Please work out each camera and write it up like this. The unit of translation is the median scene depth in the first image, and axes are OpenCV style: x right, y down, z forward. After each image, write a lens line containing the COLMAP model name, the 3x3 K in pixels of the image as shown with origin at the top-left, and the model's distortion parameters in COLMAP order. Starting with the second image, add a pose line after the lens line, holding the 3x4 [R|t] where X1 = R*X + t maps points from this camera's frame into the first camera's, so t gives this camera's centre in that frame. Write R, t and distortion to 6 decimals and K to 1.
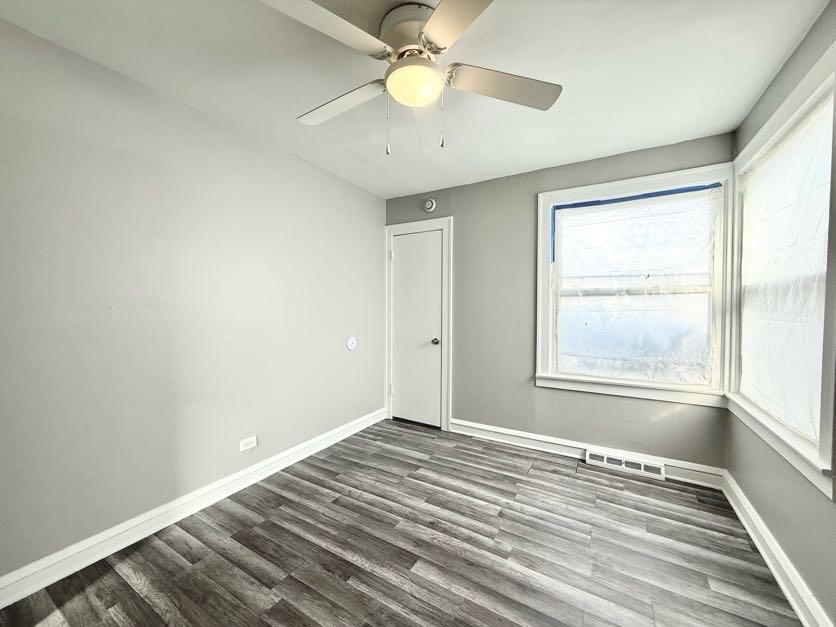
lens RADIAL K [[331.3, 0, 415.5], [0, 331.3, 314.5], [0, 0, 1]] dist [-0.003111, 0.000750]
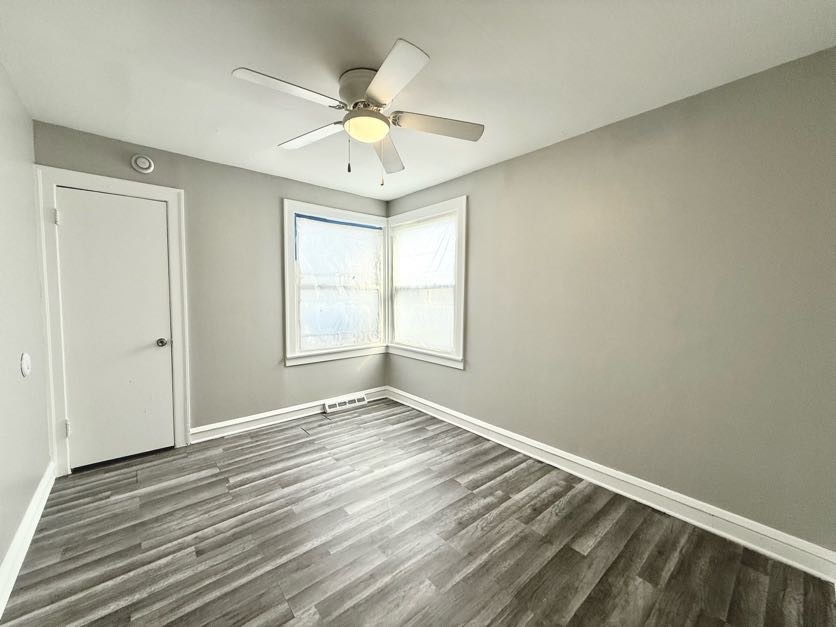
lens RADIAL K [[331.3, 0, 417.9], [0, 331.3, 313.8], [0, 0, 1]] dist [-0.003111, 0.000750]
pose [[0.316826, -0.056149, 0.946820, -0.649460], [0.020421, 0.998419, 0.052375, -0.020998], [-0.948264, 0.002741, 0.317472, 0.222497]]
